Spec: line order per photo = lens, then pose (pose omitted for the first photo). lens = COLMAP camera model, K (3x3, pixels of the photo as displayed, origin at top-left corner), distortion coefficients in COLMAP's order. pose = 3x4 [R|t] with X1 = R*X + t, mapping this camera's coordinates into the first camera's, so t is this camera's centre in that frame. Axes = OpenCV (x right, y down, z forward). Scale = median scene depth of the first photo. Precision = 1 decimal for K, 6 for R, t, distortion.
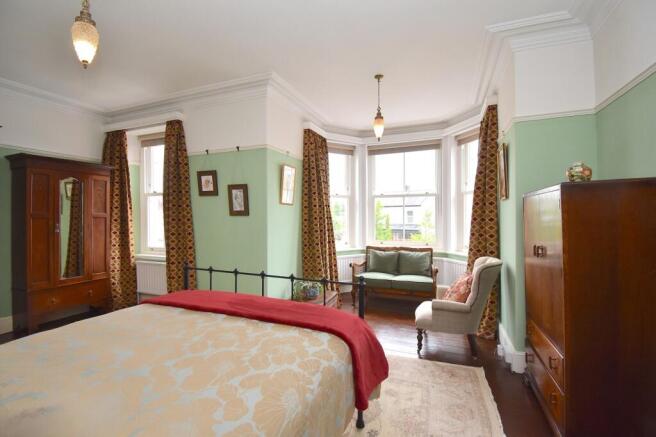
lens RADIAL K [[294.4, 0, 329.2], [0, 294.4, 218.3], [0, 0, 1]] dist [0.000610, -0.004545]
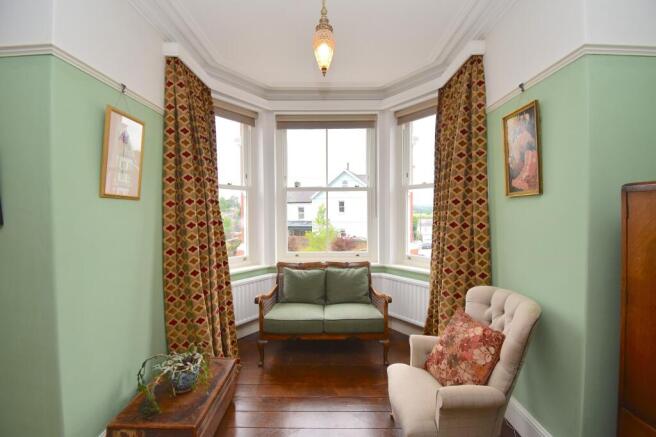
lens RADIAL K [[294.4, 0, 329.2], [0, 294.4, 218.9], [0, 0, 1]] dist [0.000610, -0.004545]
pose [[0.931623, -0.008667, 0.363323, -0.005620], [0.003123, 0.999870, 0.015845, -0.016284], [-0.363413, -0.013627, 0.931529, 0.366858]]
